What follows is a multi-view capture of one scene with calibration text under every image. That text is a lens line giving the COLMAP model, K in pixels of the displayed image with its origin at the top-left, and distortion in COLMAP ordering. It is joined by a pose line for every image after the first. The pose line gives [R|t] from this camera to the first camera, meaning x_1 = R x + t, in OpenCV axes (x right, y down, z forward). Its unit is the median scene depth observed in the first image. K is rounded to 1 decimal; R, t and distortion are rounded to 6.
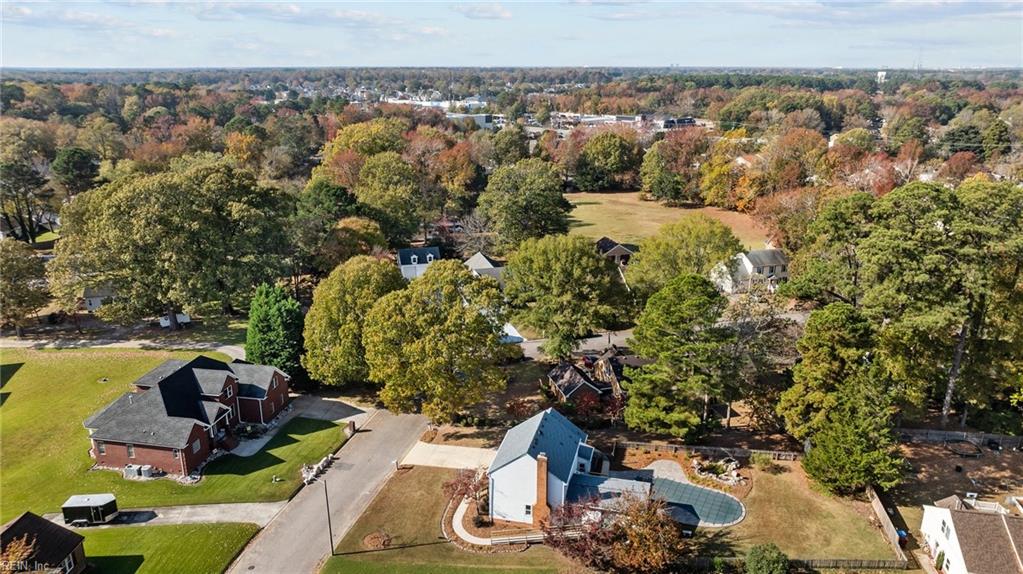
lens RADIAL K [[721.7, 0, 511.5], [0, 721.7, 287.0], [0, 0, 1]] dist [-0.004675, 0.000567]
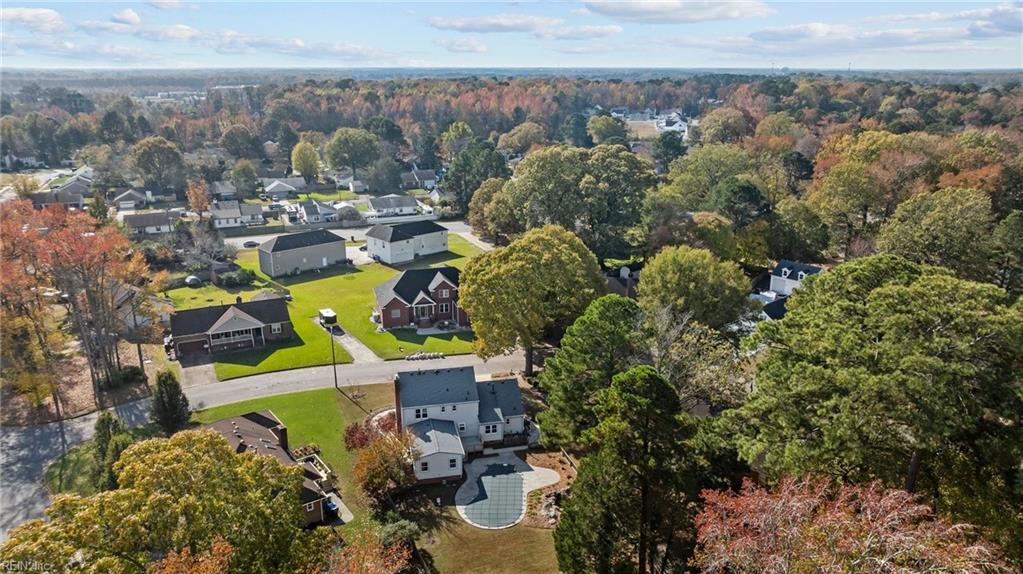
lens RADIAL K [[721.7, 0, 511.5], [0, 721.7, 287.0], [0, 0, 1]] dist [-0.004675, 0.000567]
pose [[0.420063, 0.260458, -0.869315, 0.987280], [-0.255558, 0.953112, 0.162075, -0.149387], [0.870768, 0.154079, 0.466929, 0.456766]]
